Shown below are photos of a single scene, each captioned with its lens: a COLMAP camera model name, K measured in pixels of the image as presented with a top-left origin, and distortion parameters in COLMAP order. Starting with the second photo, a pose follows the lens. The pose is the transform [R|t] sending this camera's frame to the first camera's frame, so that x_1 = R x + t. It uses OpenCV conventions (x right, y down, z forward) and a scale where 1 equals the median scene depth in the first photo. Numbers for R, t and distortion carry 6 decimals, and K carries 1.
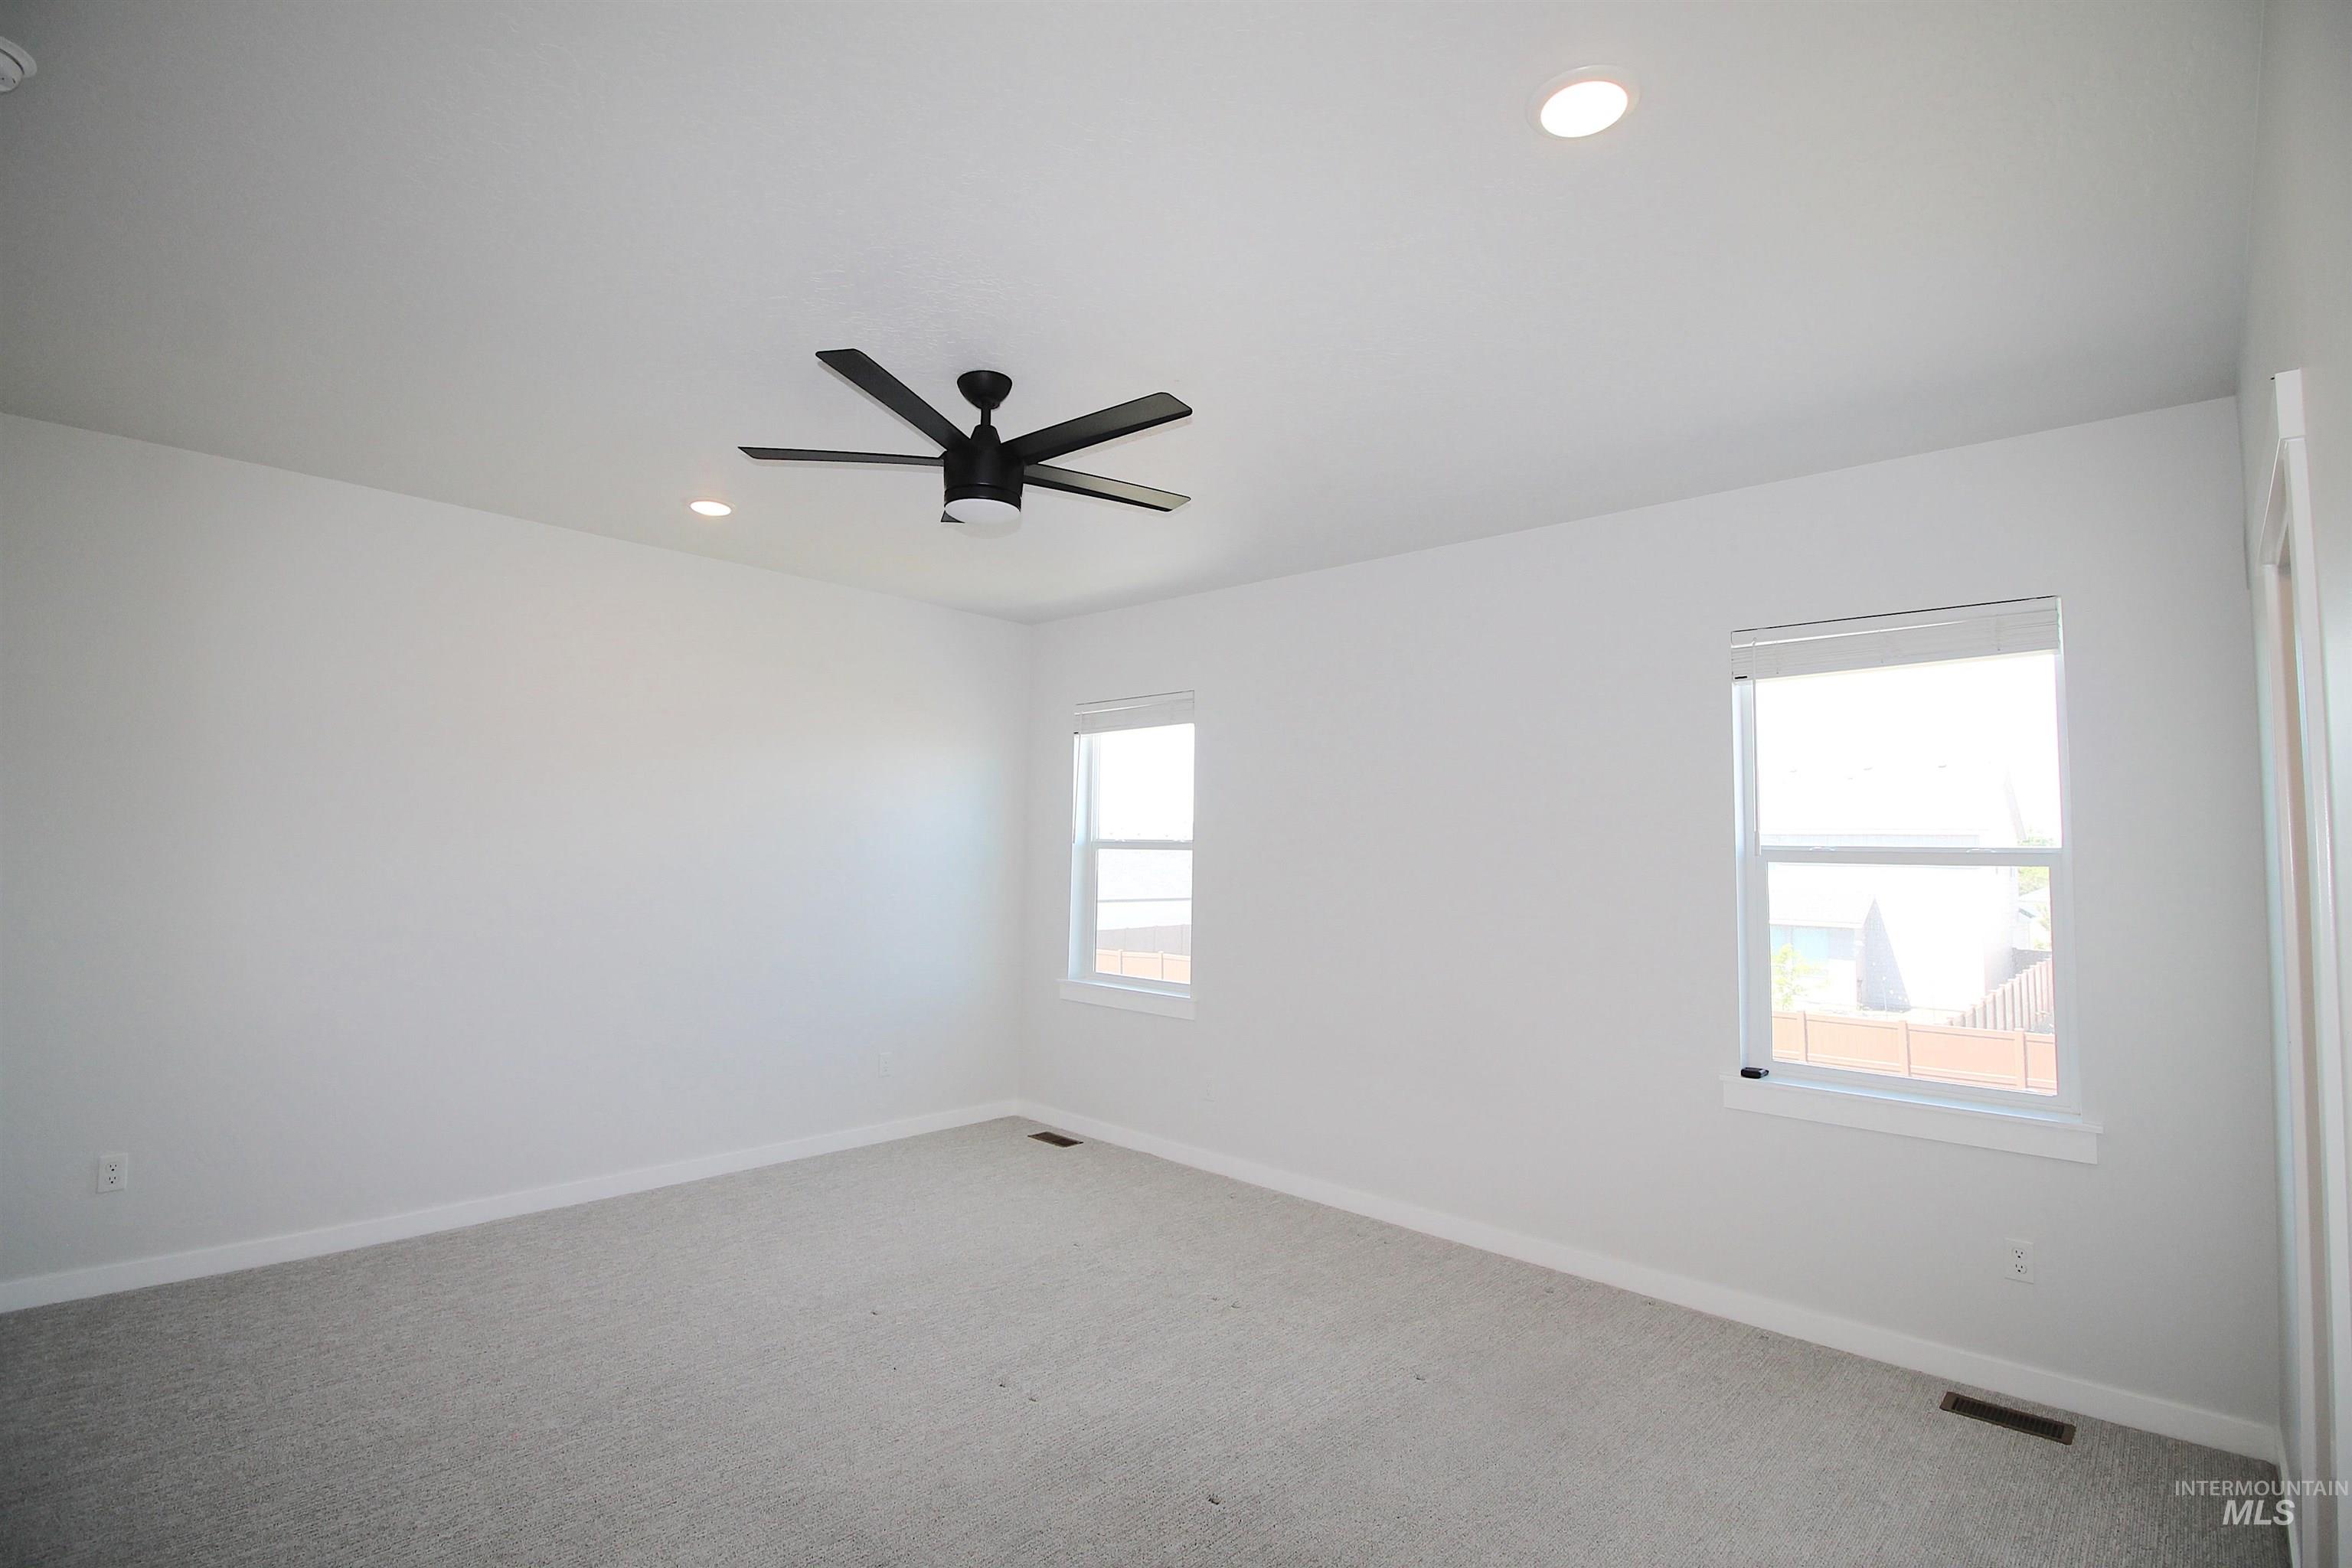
lens RADIAL K [[1092.0, 0, 1176.3], [0, 1092.0, 774.3], [0, 0, 1]] dist [-0.012668, -0.002468]
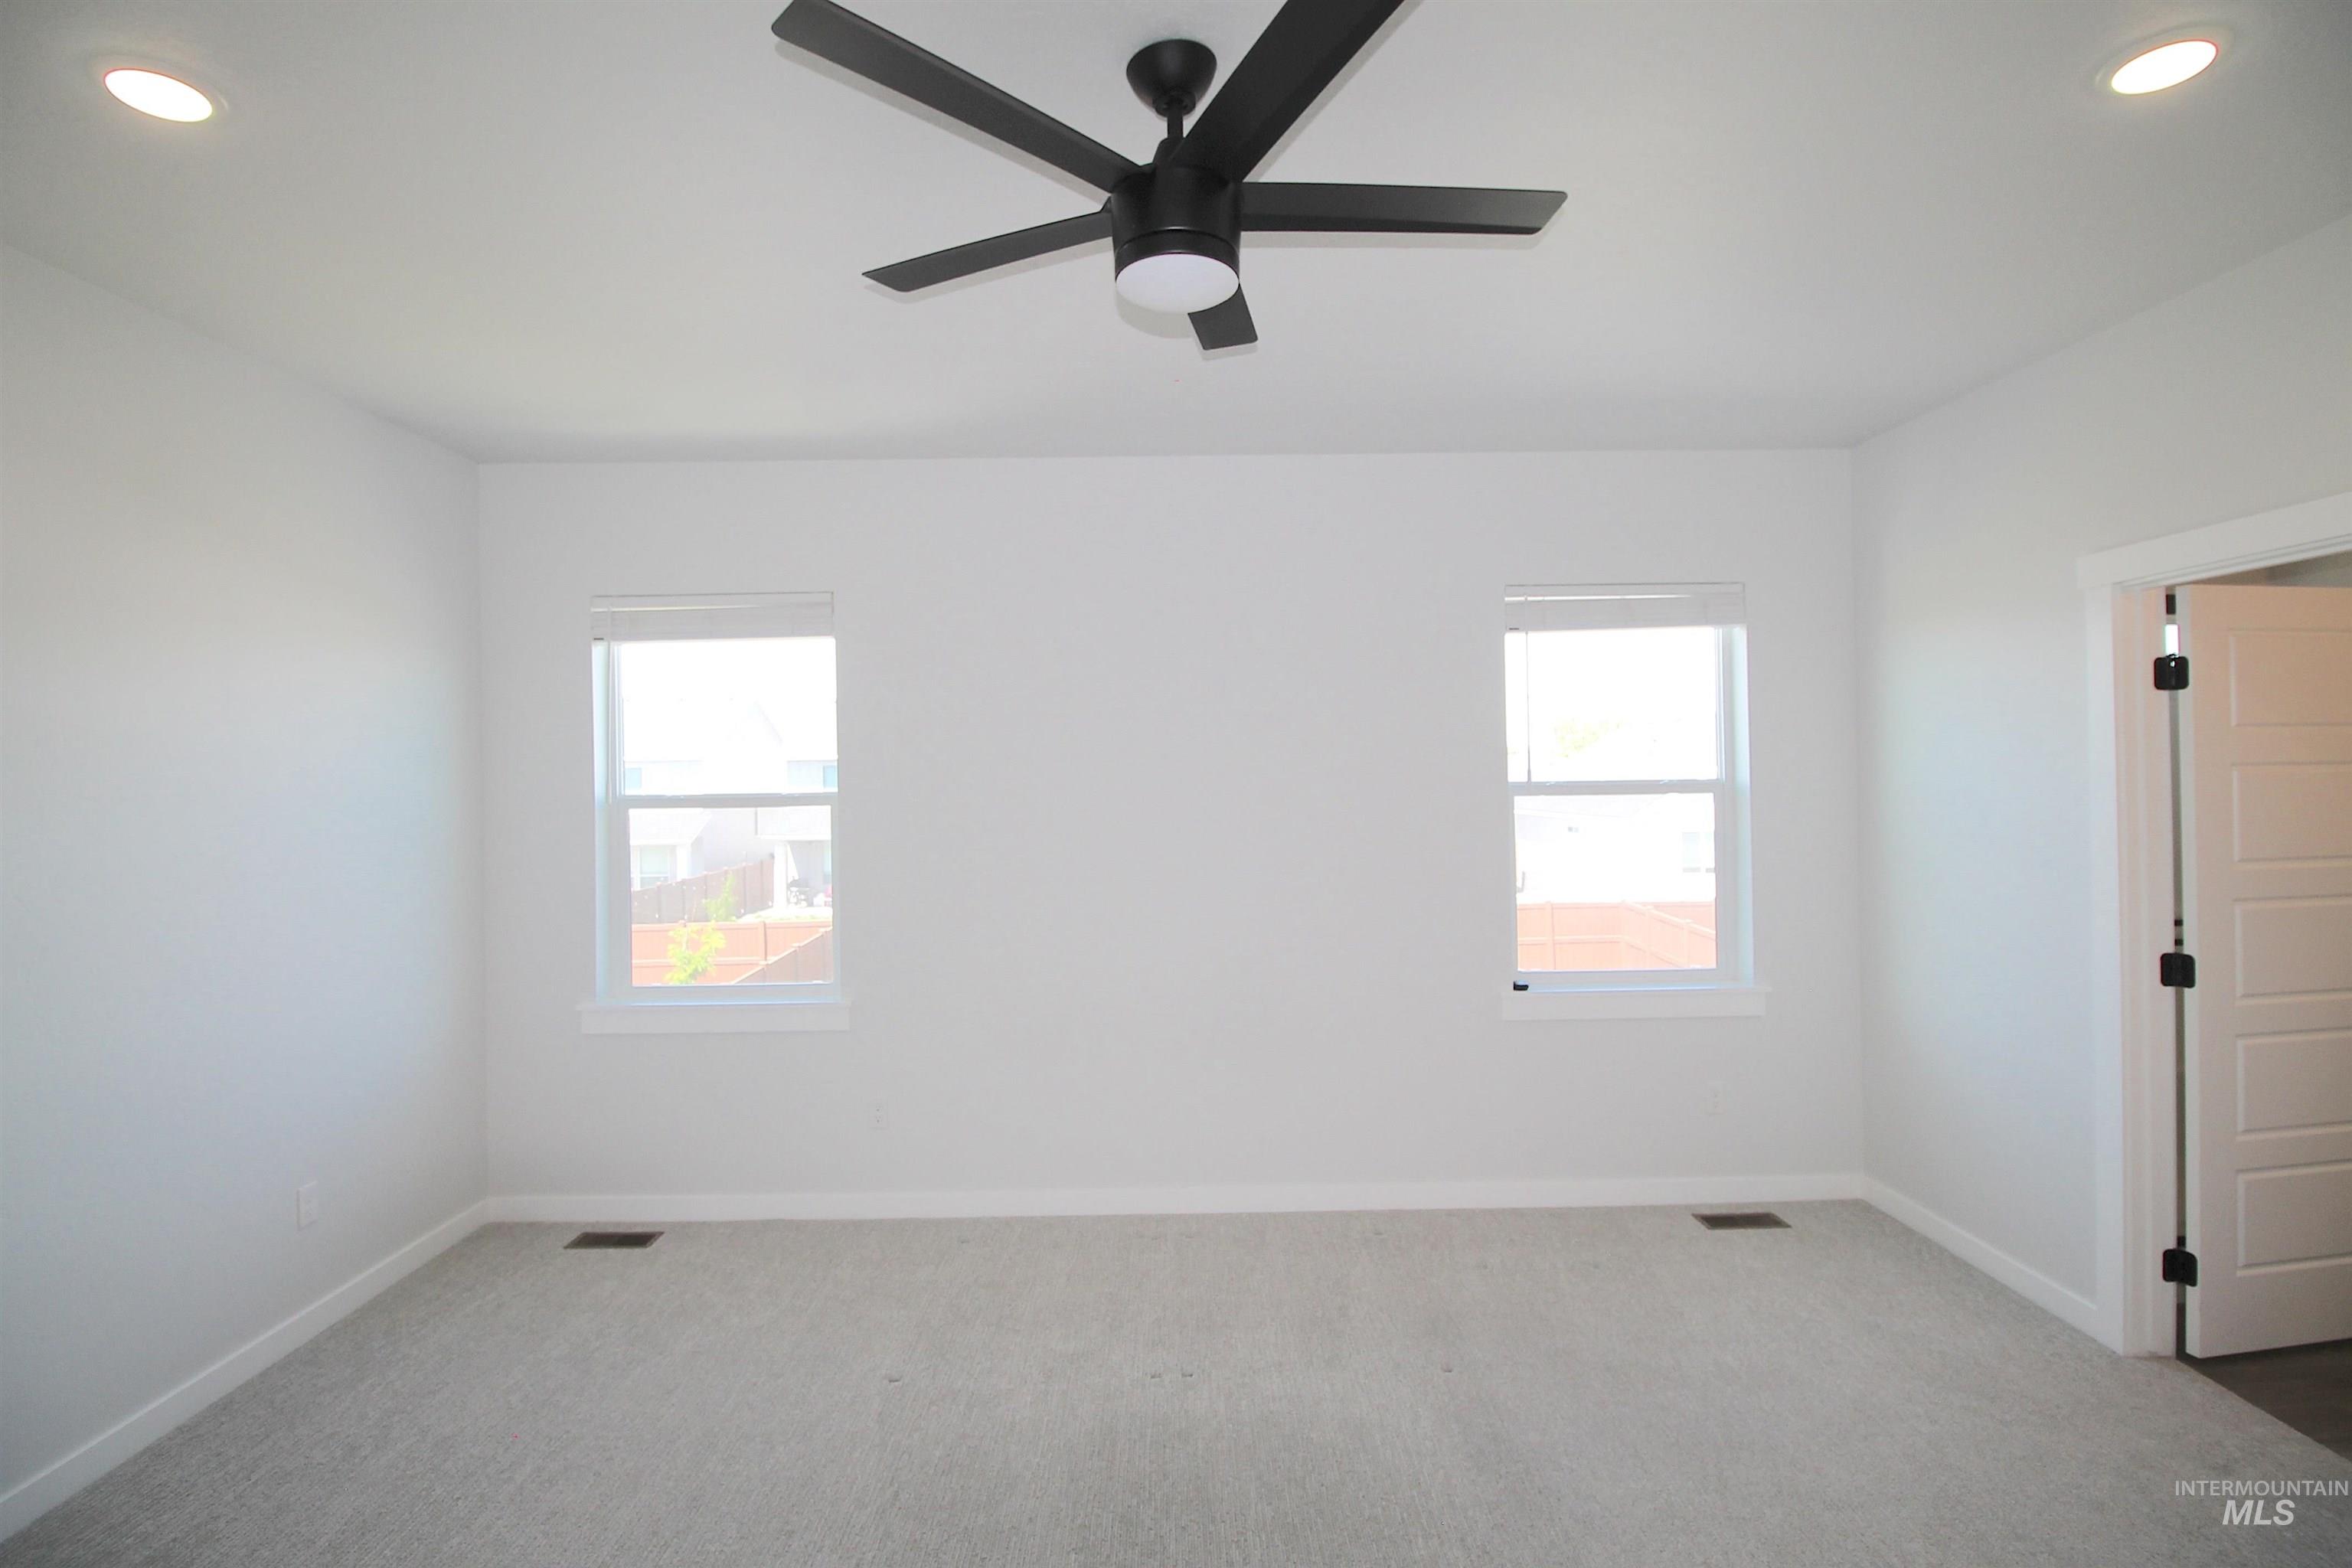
lens RADIAL K [[1092.0, 0, 1178.6], [0, 1092.0, 786.4], [0, 0, 1]] dist [-0.012668, -0.002468]
pose [[0.727657, -0.020571, 0.685632, -0.490761], [-0.018708, 0.998583, 0.049815, 0.021294], [-0.685686, -0.049075, 0.726241, 0.442710]]
